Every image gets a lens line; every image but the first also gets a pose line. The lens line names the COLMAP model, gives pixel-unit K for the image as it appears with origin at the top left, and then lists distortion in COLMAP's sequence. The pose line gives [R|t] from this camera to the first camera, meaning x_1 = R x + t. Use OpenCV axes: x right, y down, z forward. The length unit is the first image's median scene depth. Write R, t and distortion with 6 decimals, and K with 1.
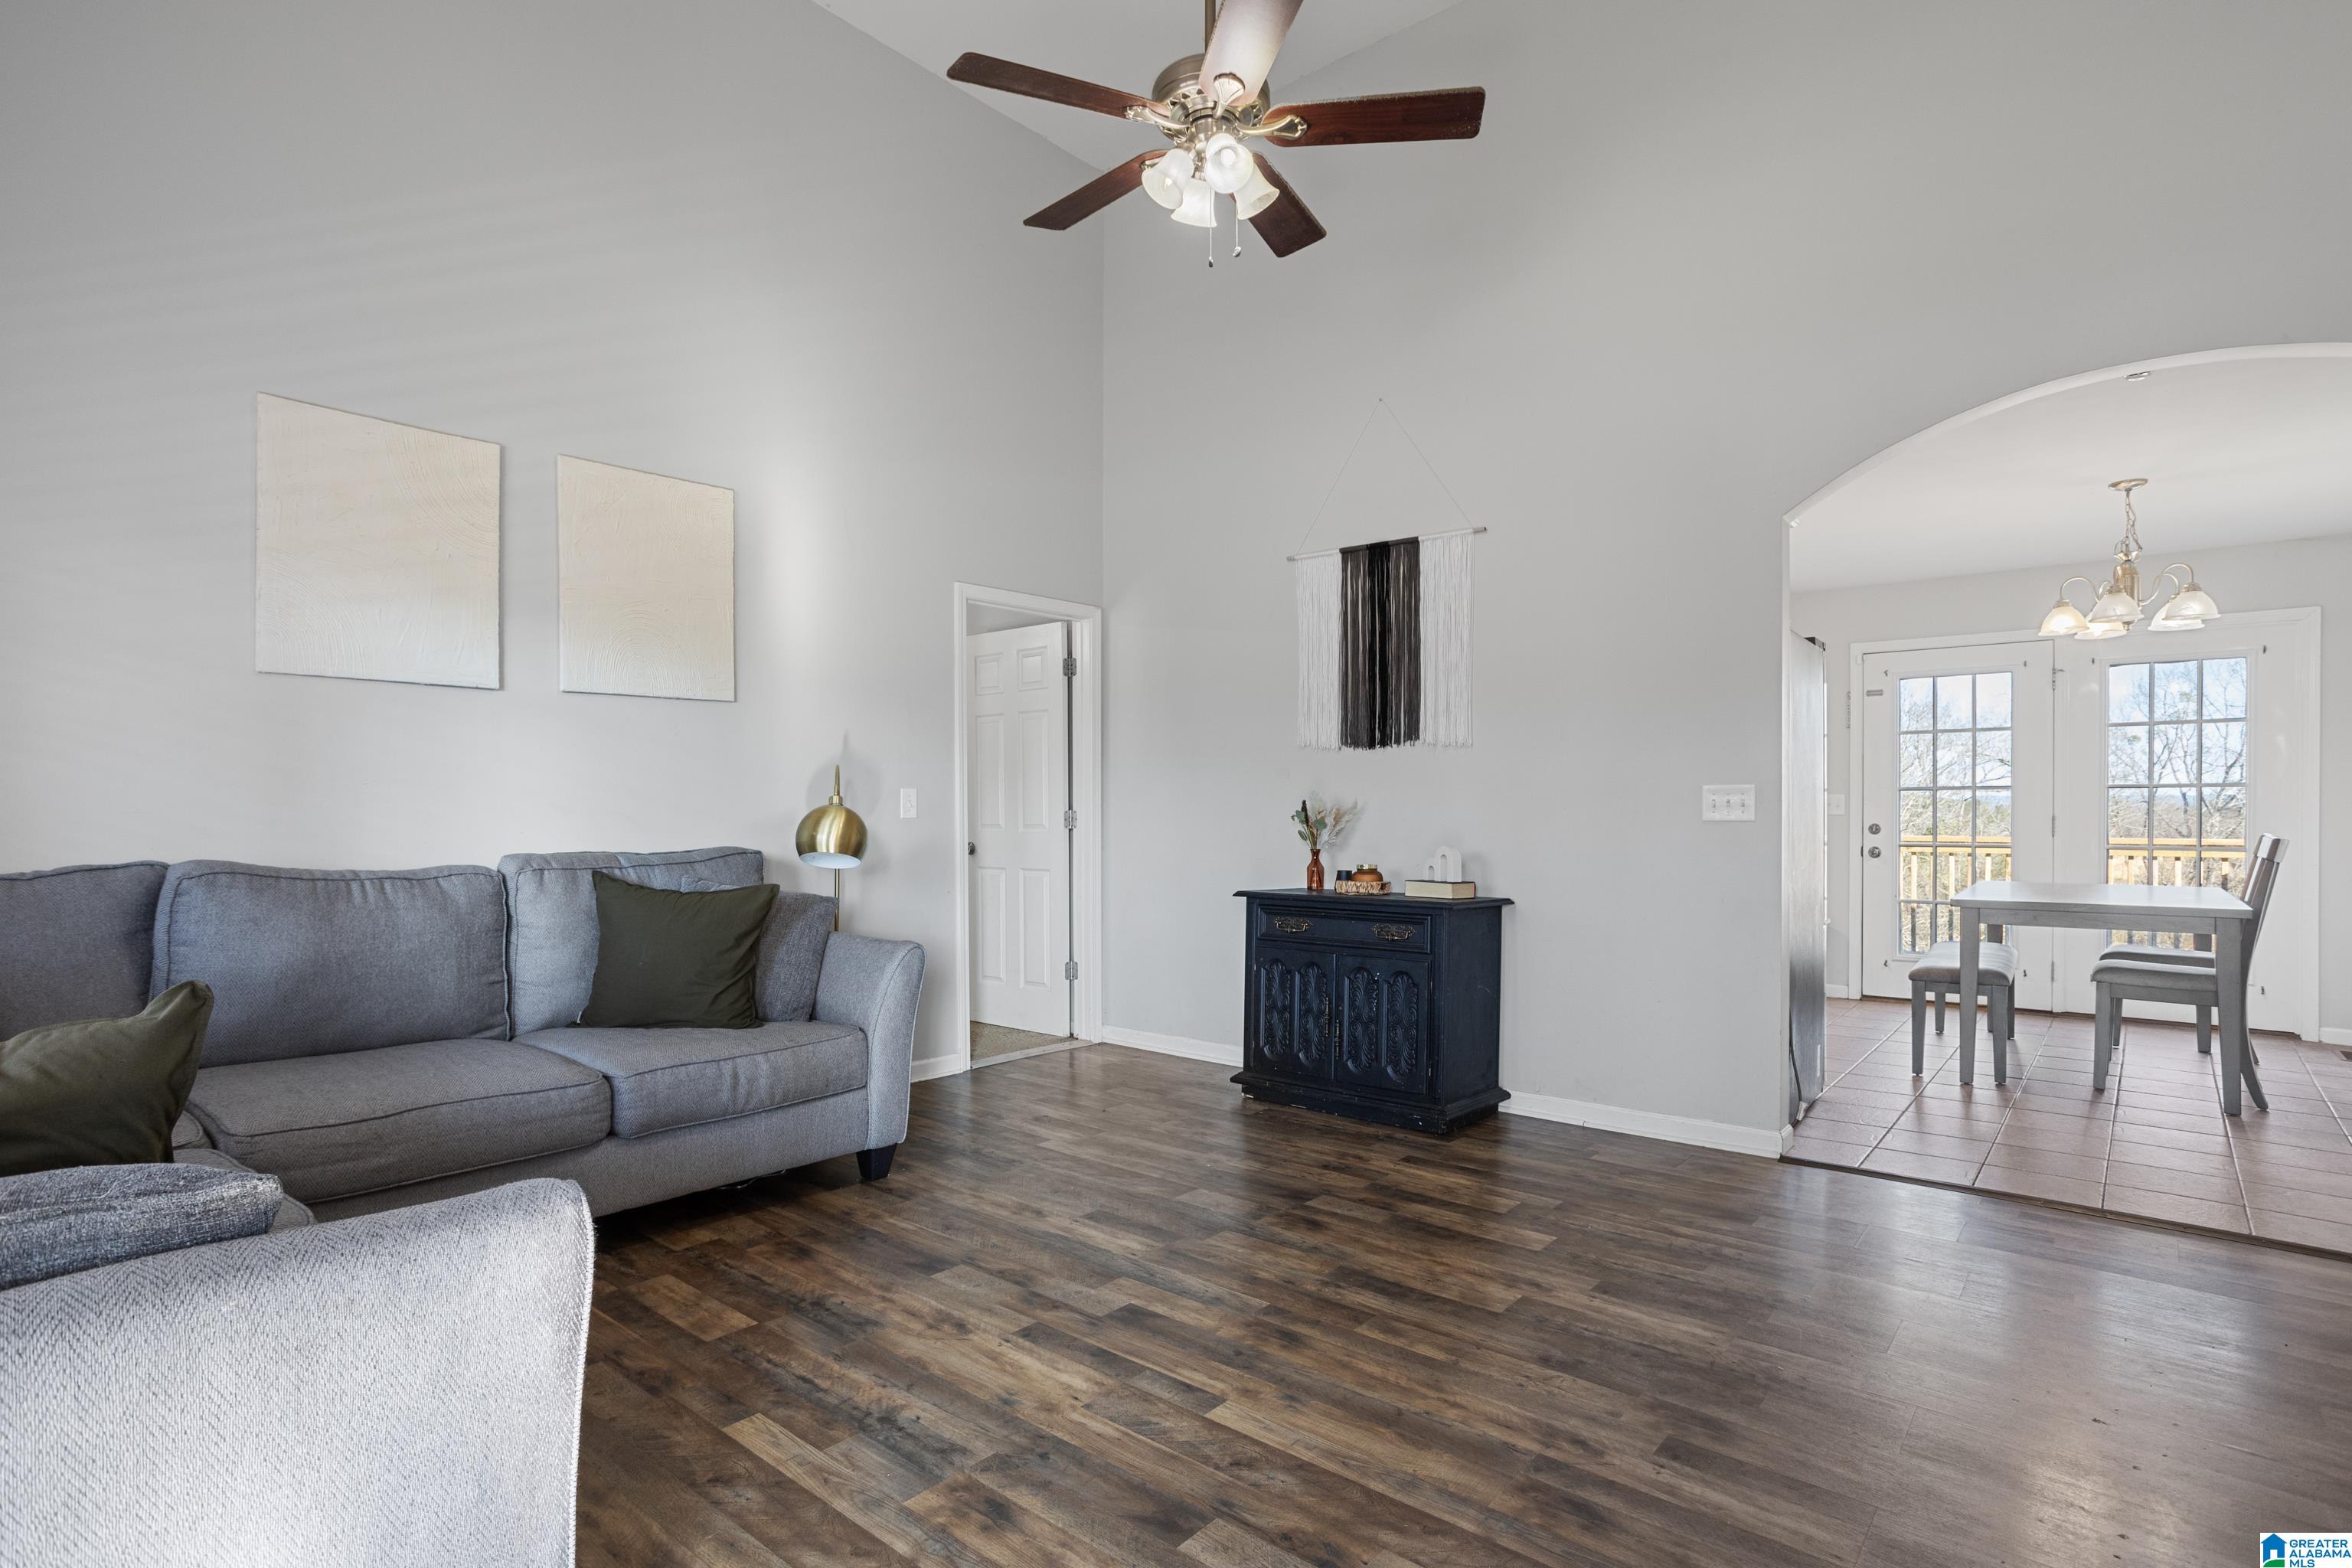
lens RADIAL K [[1162.3, 0, 1170.6], [0, 1162.3, 800.8], [0, 0, 1]] dist [-0.061769, 0.040945]
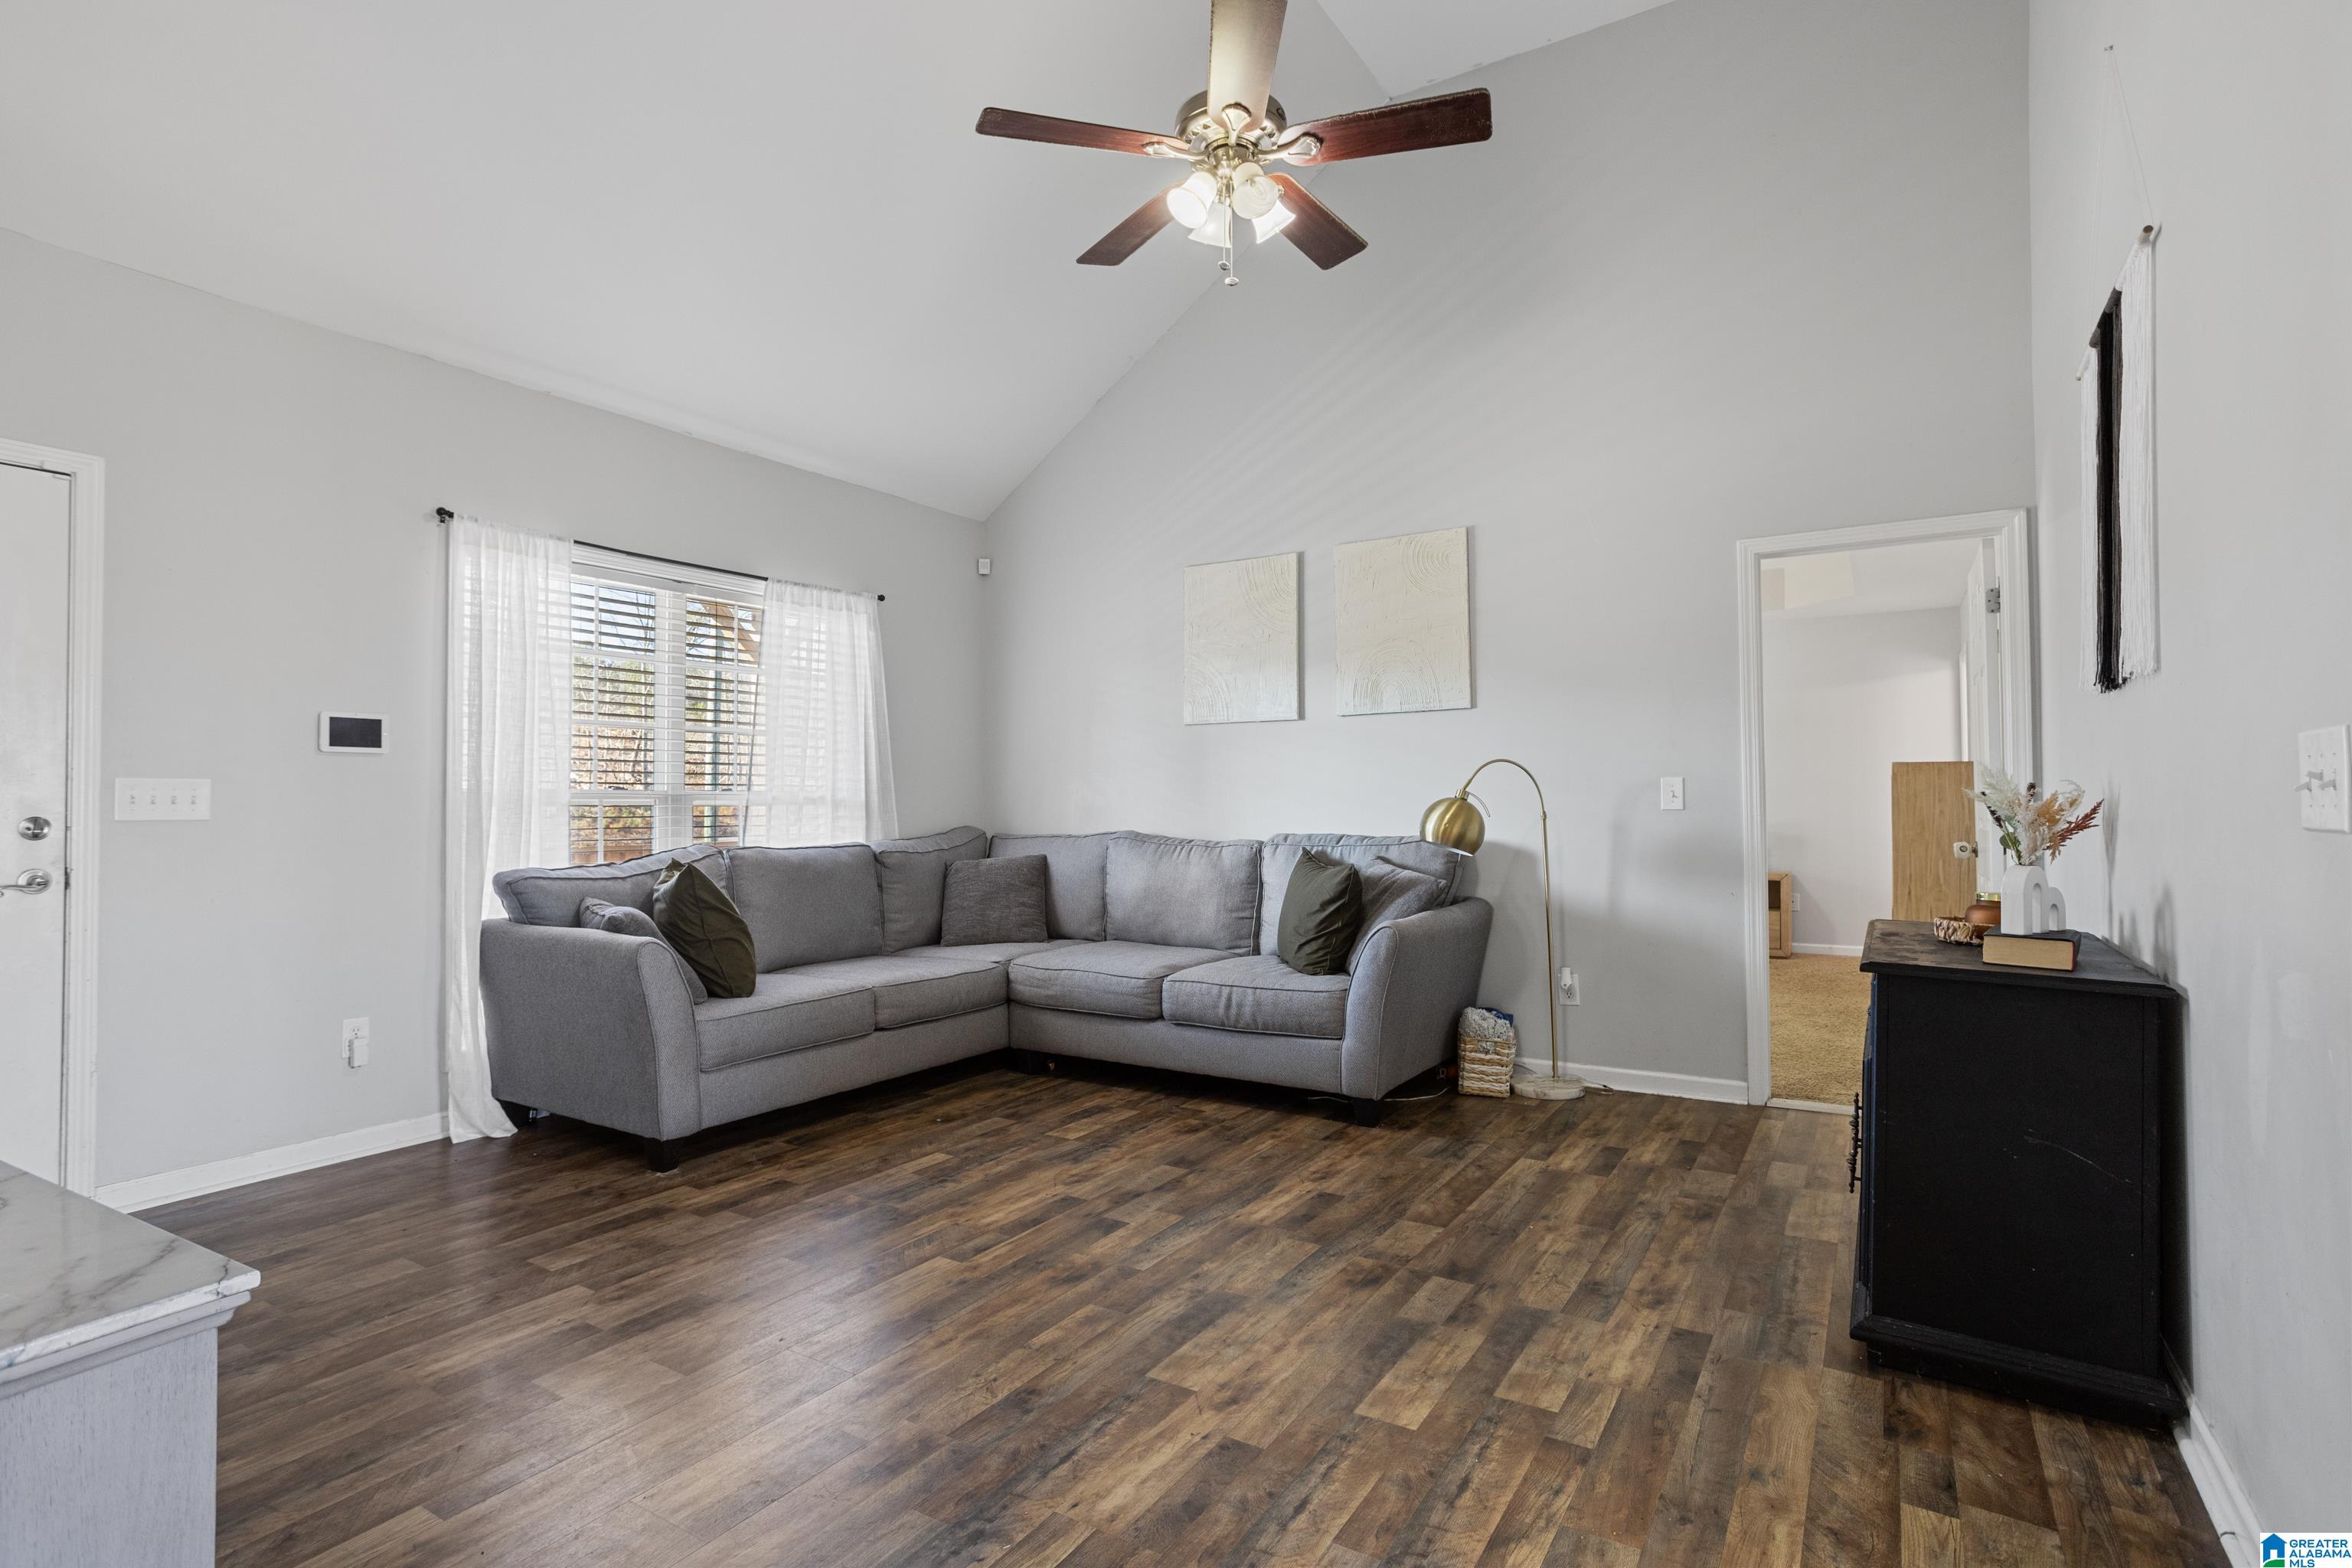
lens RADIAL K [[1153.2, 0, 1183.2], [0, 1153.2, 790.4], [0, 0, 1]] dist [-0.062456, 0.039825]
pose [[0.152354, -0.010727, -0.988268, 1.091507], [0.014119, 0.999863, -0.008676, 0.004956], [0.988225, -0.012631, 0.152485, 0.847907]]
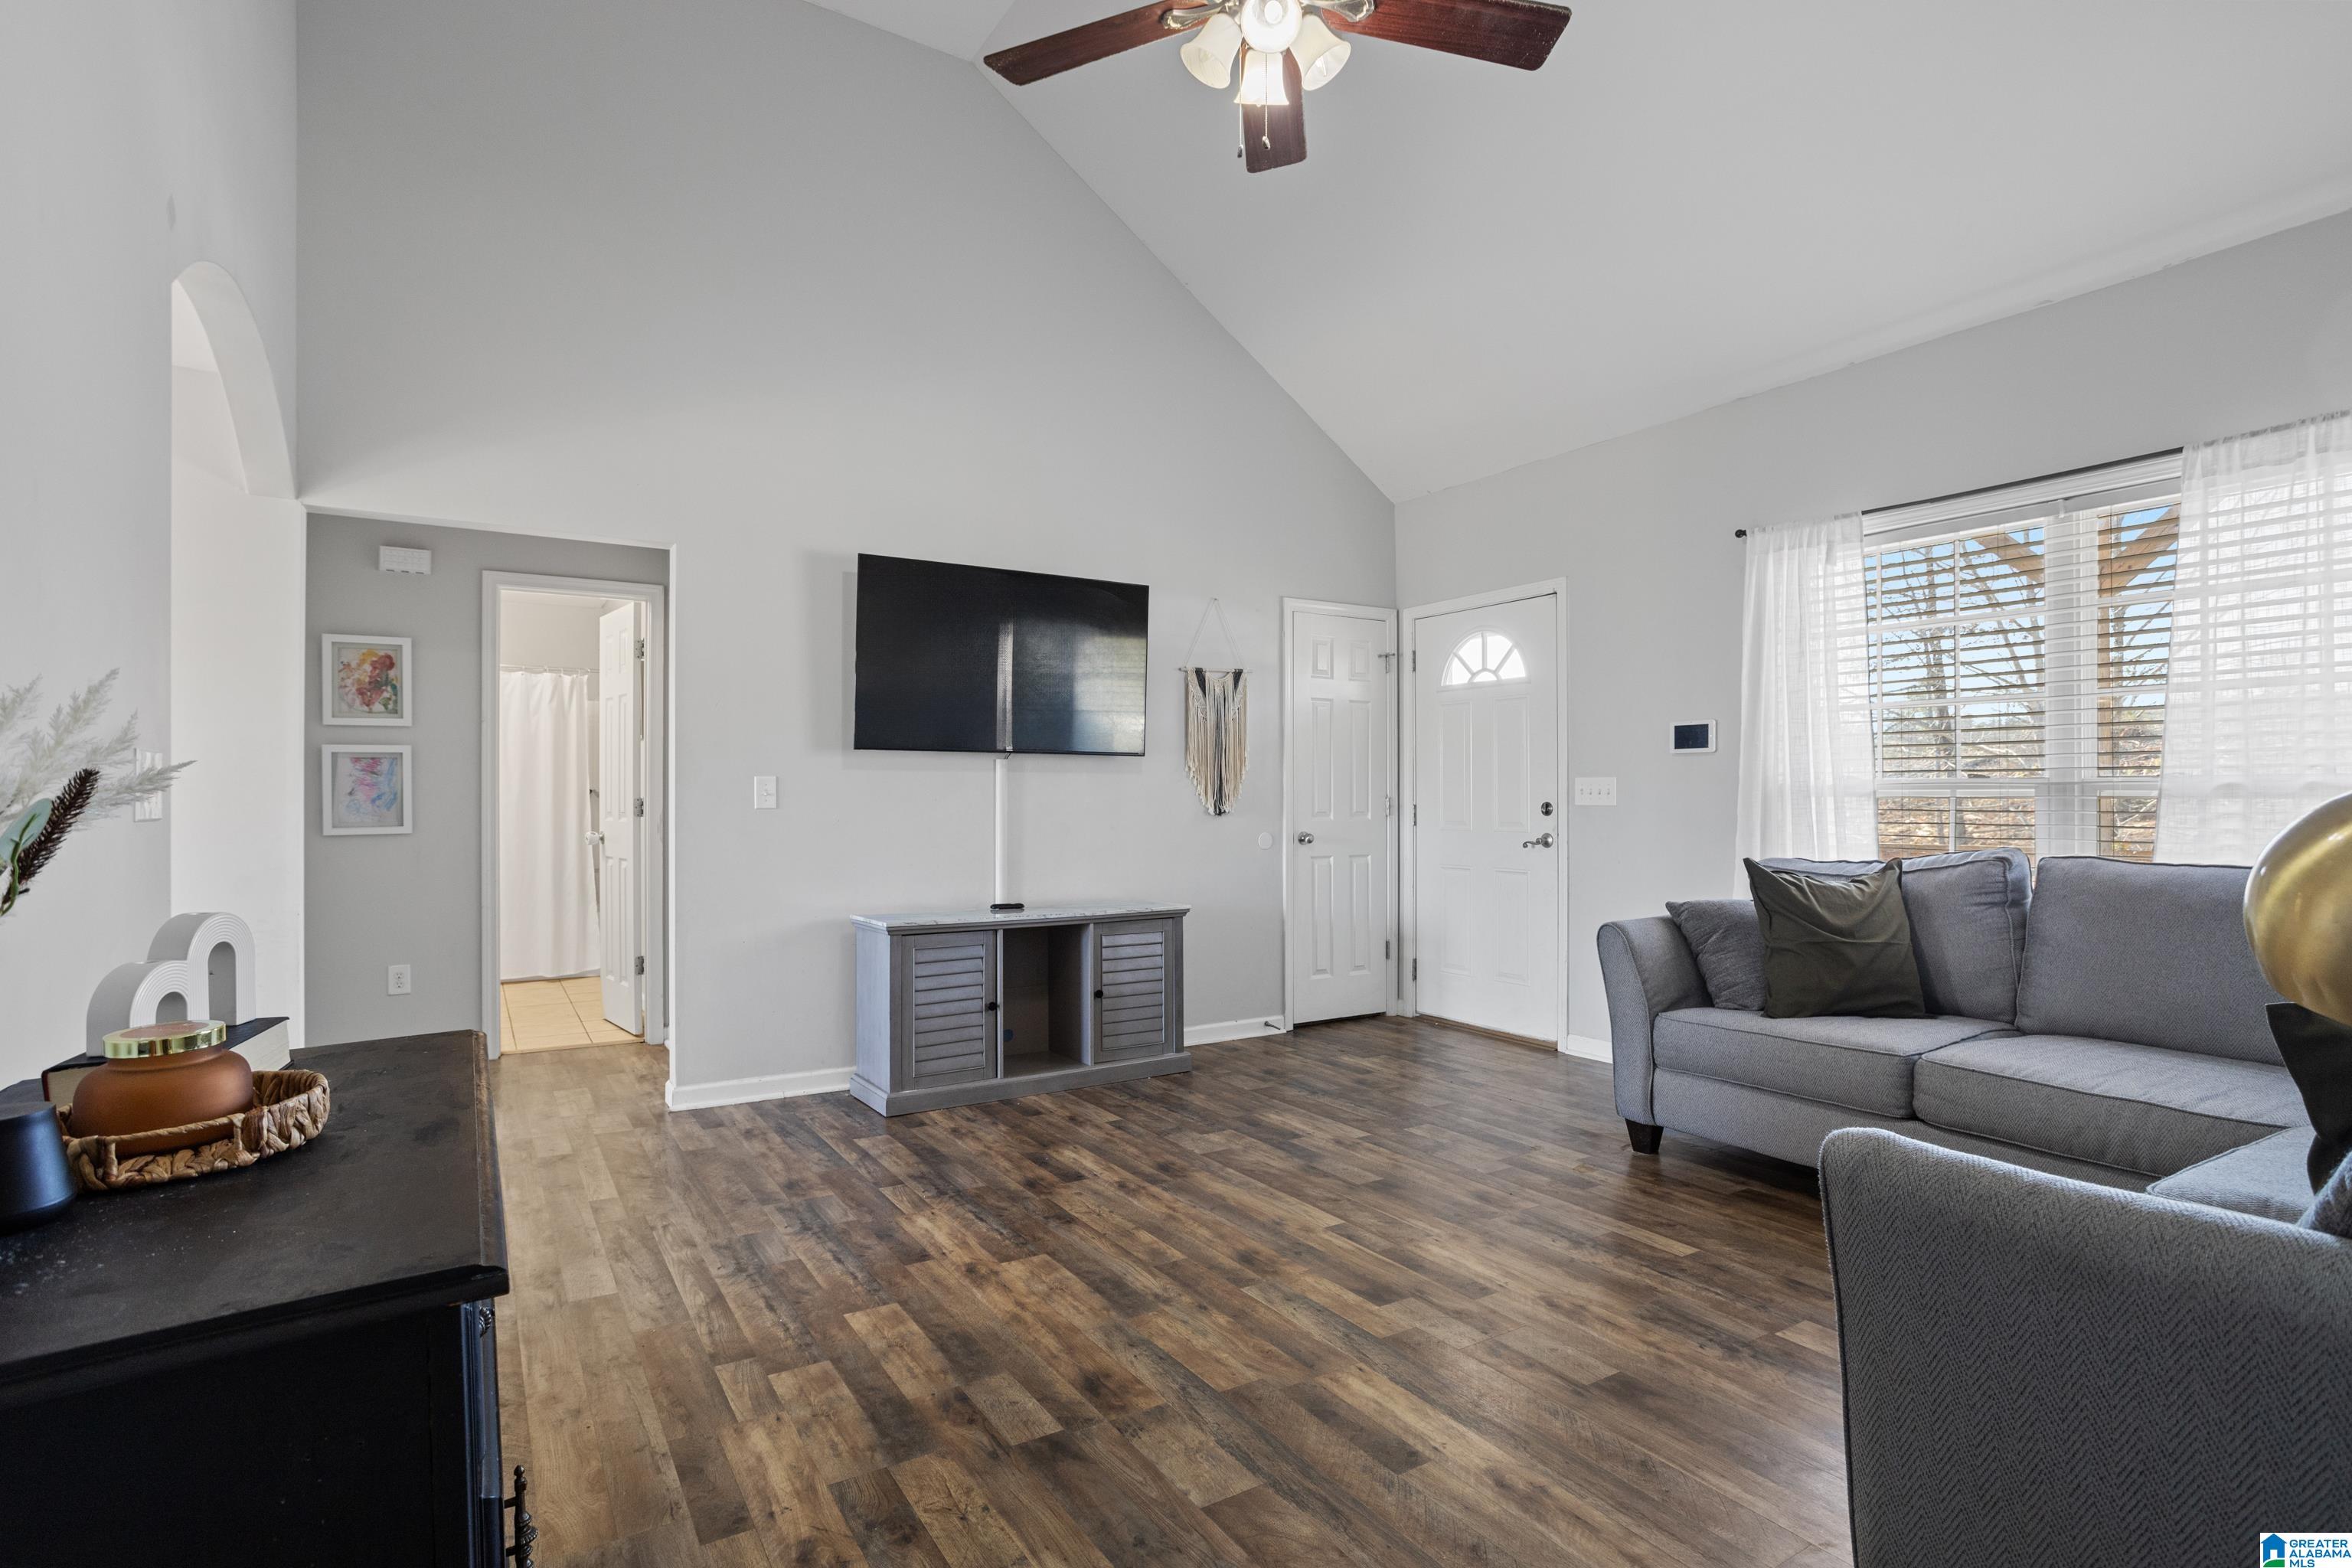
lens RADIAL K [[1162.3, 0, 1170.6], [0, 1162.3, 800.8], [0, 0, 1]] dist [-0.061769, 0.040945]
pose [[-0.953353, 0.000907, 0.301856, -0.154089], [-0.000739, 0.999985, -0.005339, 0.014227], [-0.301856, -0.005313, -0.953339, 1.905781]]
